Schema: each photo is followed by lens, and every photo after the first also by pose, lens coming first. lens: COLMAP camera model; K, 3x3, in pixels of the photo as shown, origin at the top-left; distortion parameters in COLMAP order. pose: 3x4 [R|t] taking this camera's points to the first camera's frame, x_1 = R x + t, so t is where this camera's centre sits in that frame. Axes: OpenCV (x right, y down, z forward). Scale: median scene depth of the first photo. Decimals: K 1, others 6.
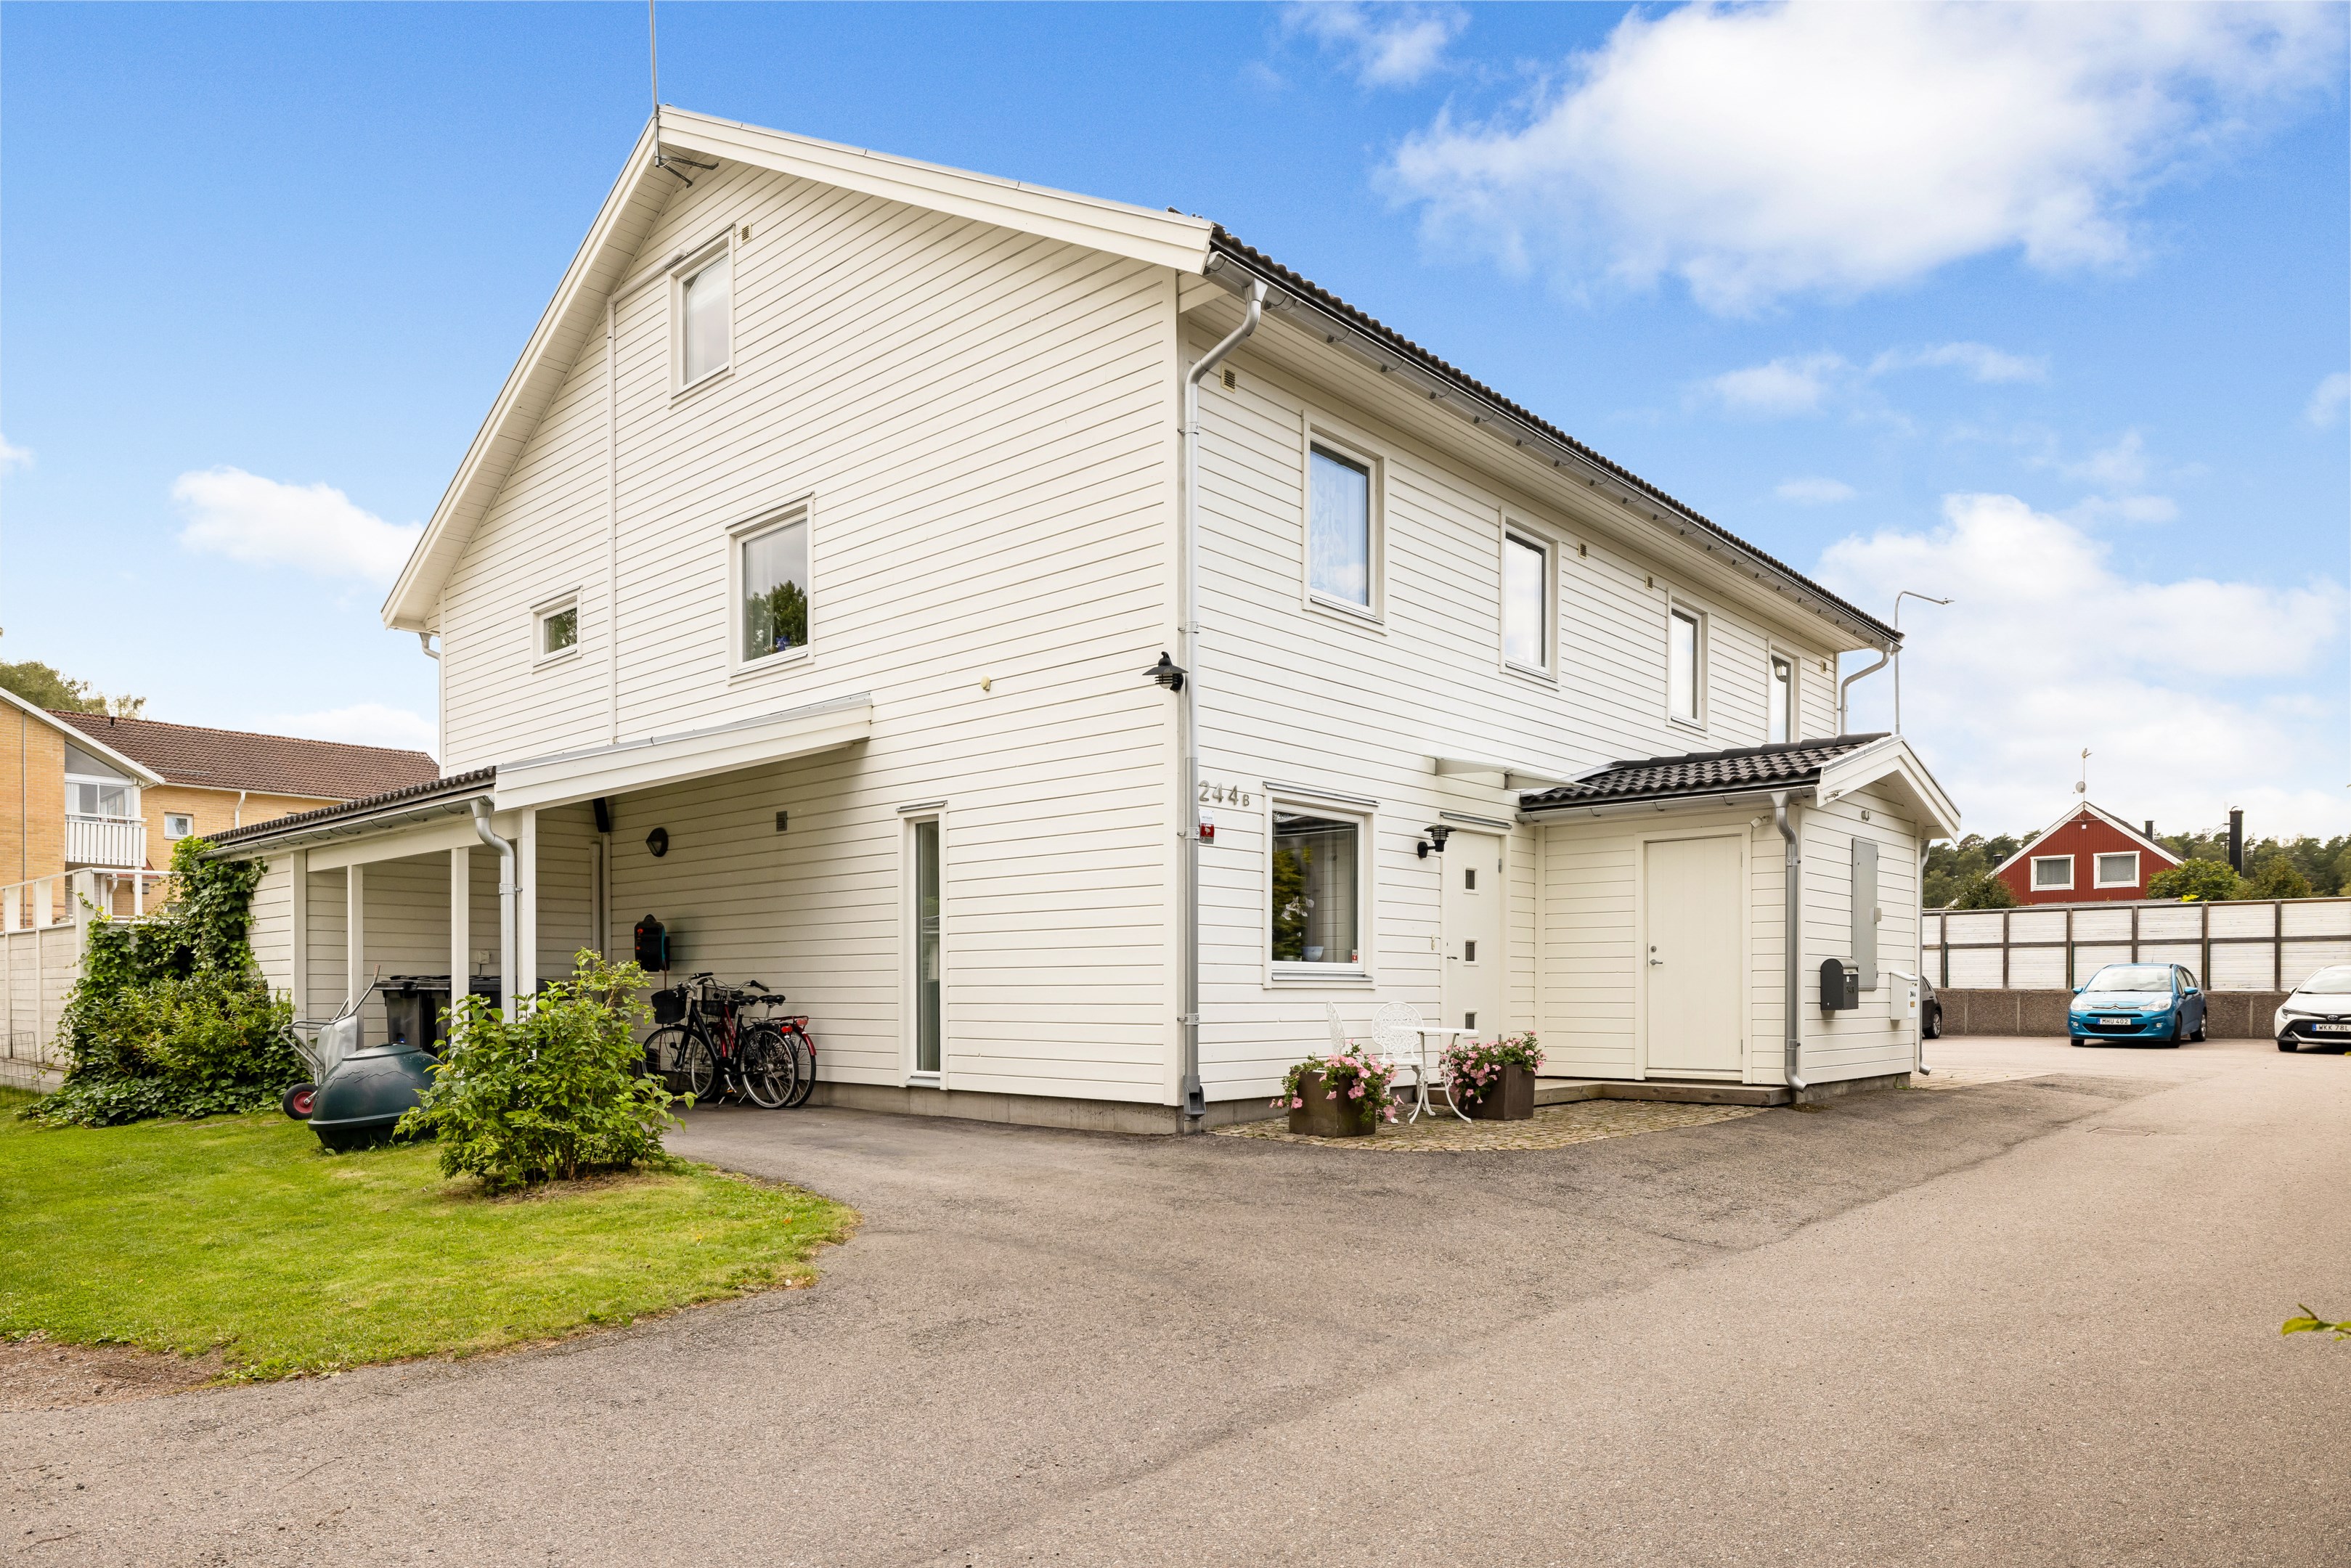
lens RADIAL K [[1476.4, 0, 1176.7], [0, 1476.4, 1016.0], [0, 0, 1]] dist [0.000524, -0.000552]
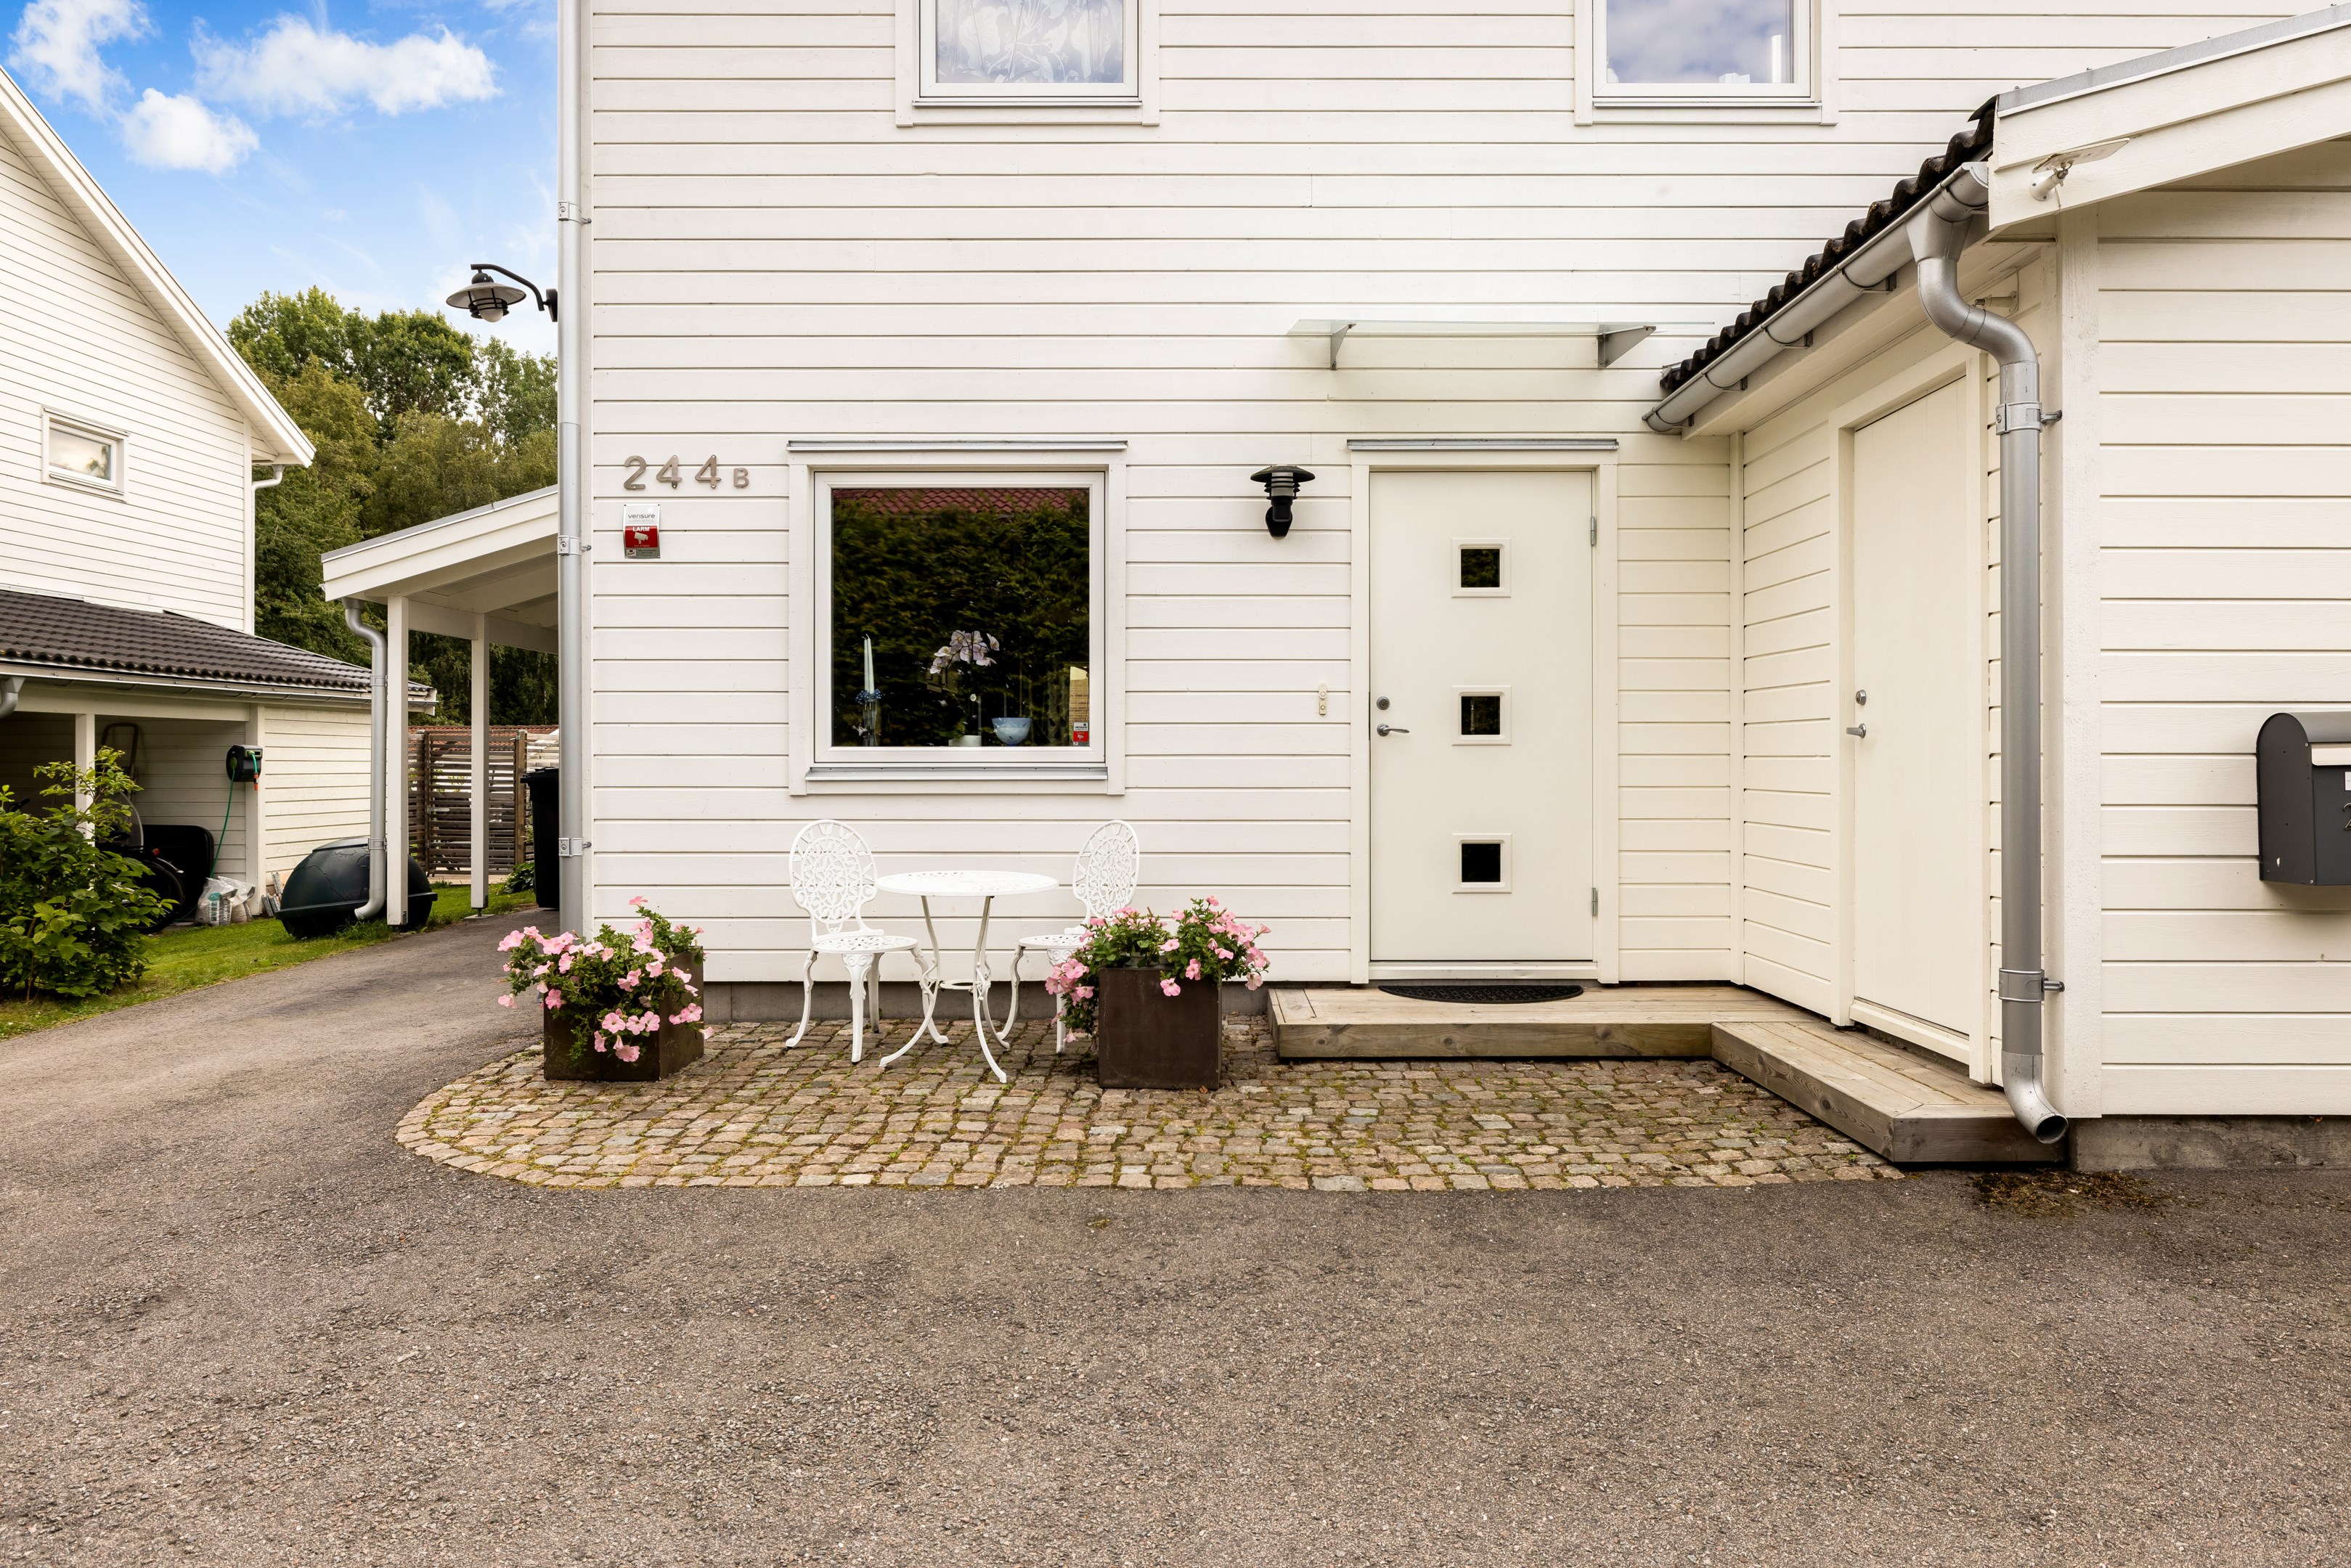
lens RADIAL K [[1452.5, 0, 1175.5], [0, 1452.5, 784.0], [0, 0, 1]] dist [-0.001581, -0.000629]
pose [[0.669930, 0.009246, -0.742367, 0.487176], [-0.008805, 0.999951, 0.004509, -0.022283], [0.742372, 0.003516, 0.669979, 0.602908]]
